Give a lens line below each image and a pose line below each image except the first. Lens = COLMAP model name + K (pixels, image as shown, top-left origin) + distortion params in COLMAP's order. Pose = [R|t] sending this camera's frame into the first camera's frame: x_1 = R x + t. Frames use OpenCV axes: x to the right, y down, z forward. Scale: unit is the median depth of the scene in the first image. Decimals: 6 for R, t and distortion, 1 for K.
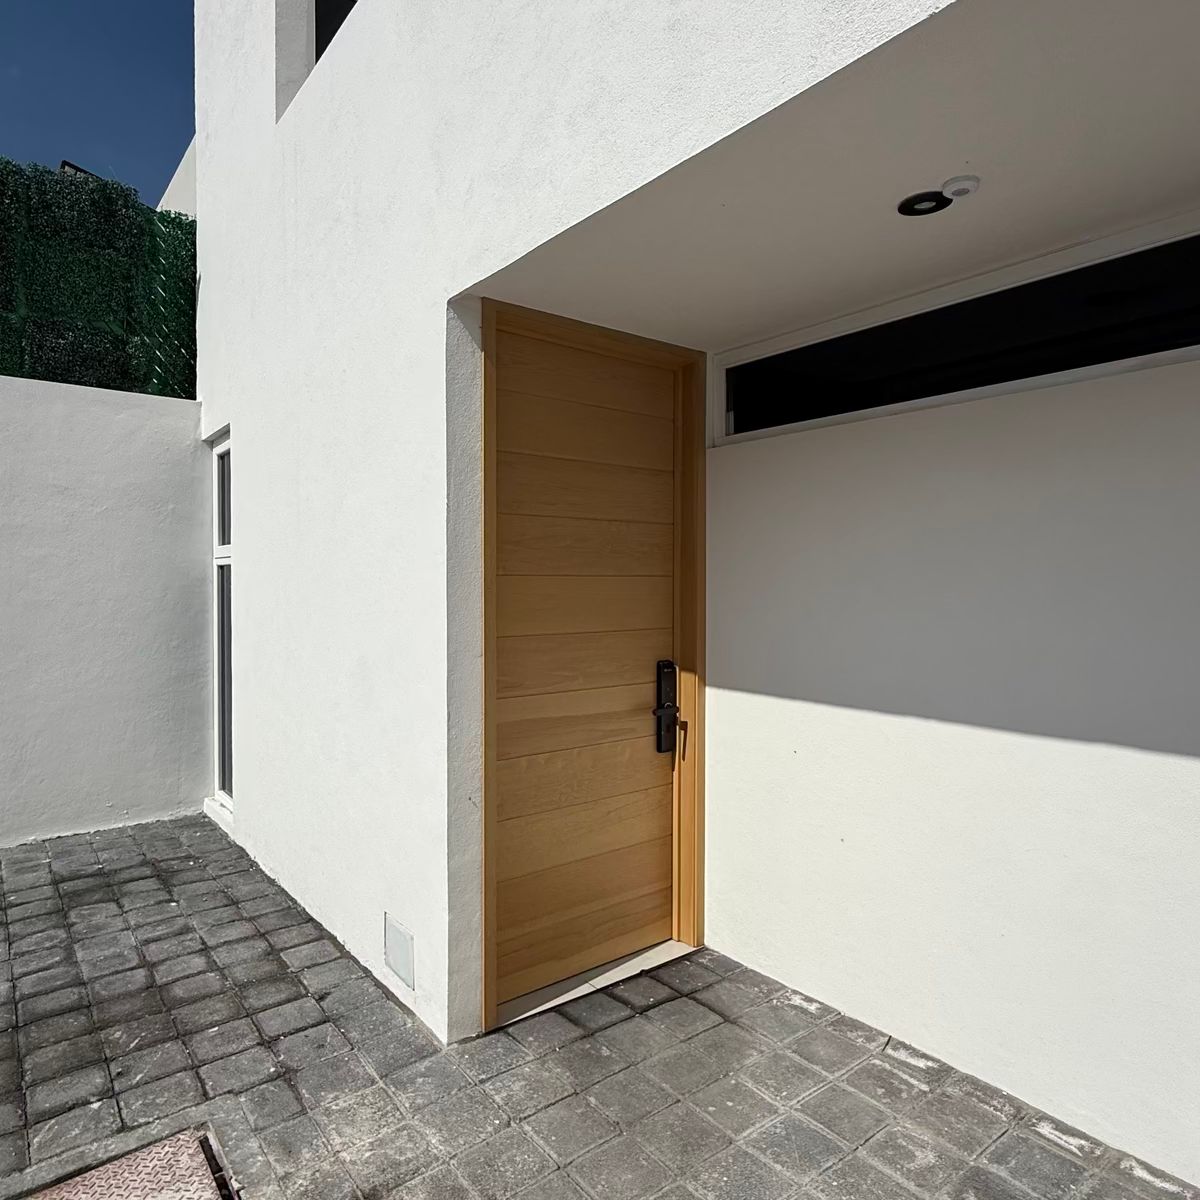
lens RADIAL K [[798.6, 0, 600.0], [0, 798.6, 600.0], [0, 0, 1]] dist [0.006712, -0.004506]
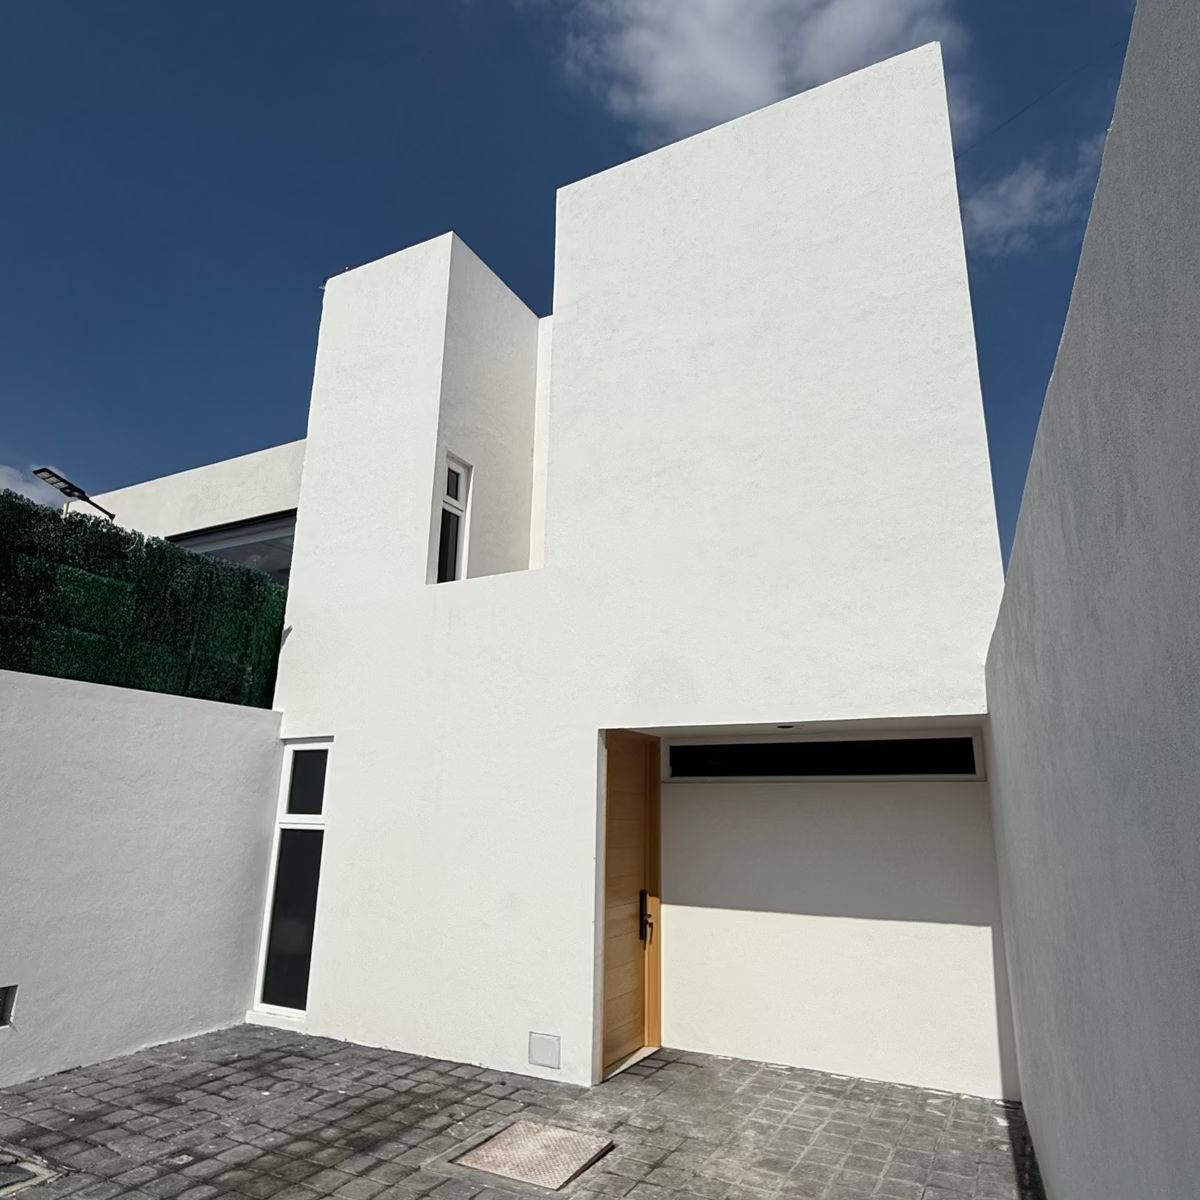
lens RADIAL K [[800.0, 0, 600.0], [0, 800.0, 600.0], [0, 0, 1]] dist [0.002590, -0.000023]
pose [[0.914690, 0.119087, 0.386212, -0.934347], [-0.007436, 0.960401, -0.278524, -0.067222], [-0.404087, 0.251891, 0.879355, -0.964862]]
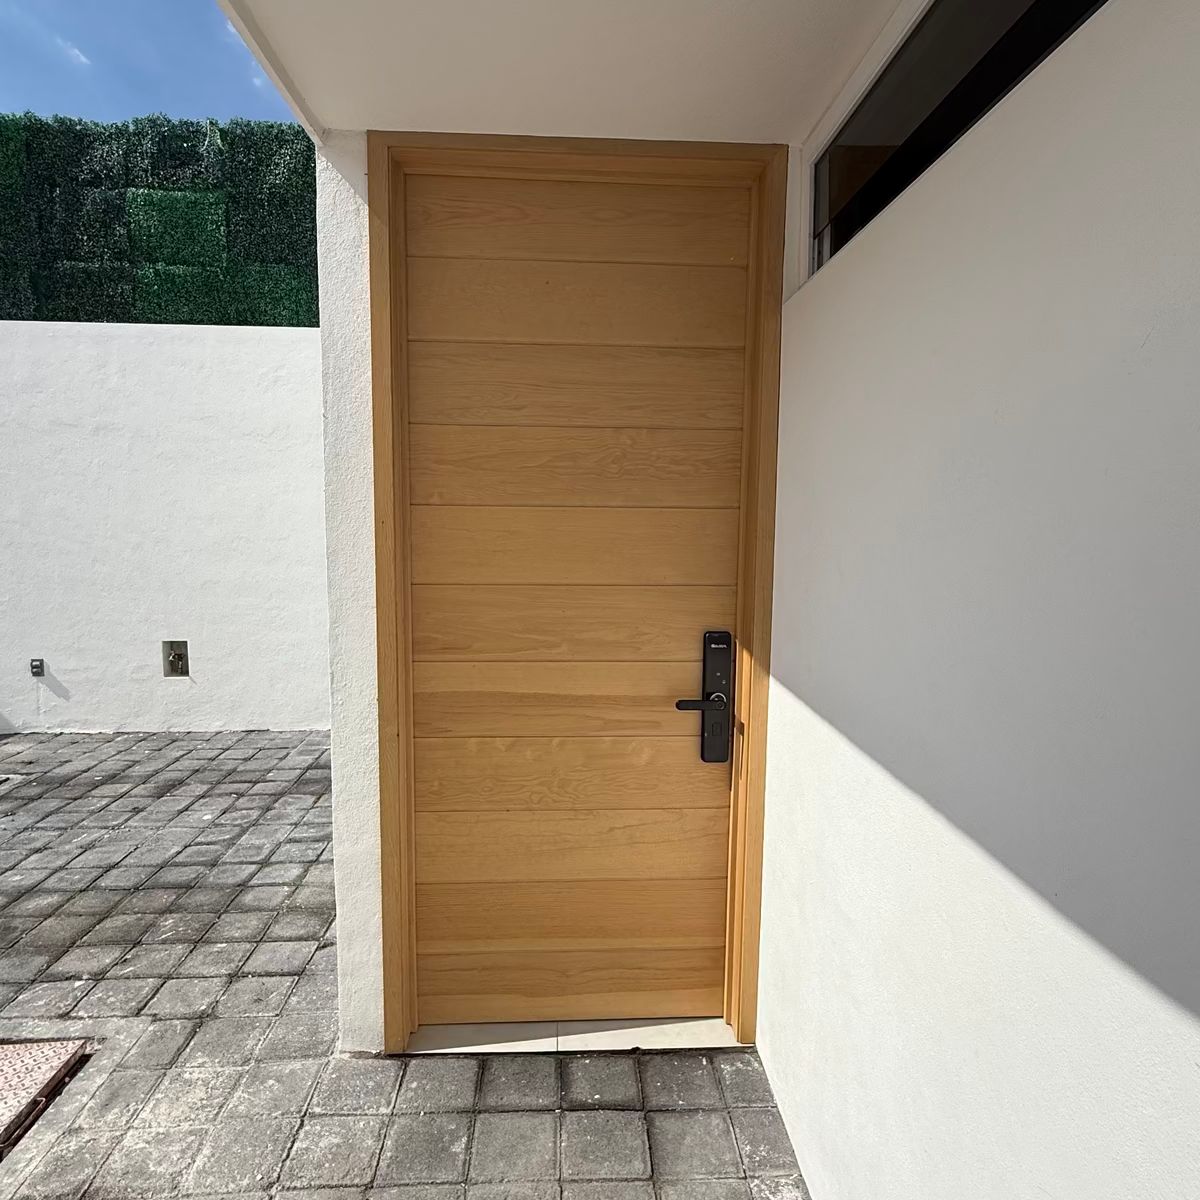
lens RADIAL K [[800.0, 0, 600.0], [0, 800.0, 600.0], [0, 0, 1]] dist [0.002590, -0.000023]
pose [[0.816299, 0.073715, -0.572907, 0.413585], [-0.023299, 0.995218, 0.094856, -0.014876], [0.577160, -0.064083, 0.814113, 0.406480]]
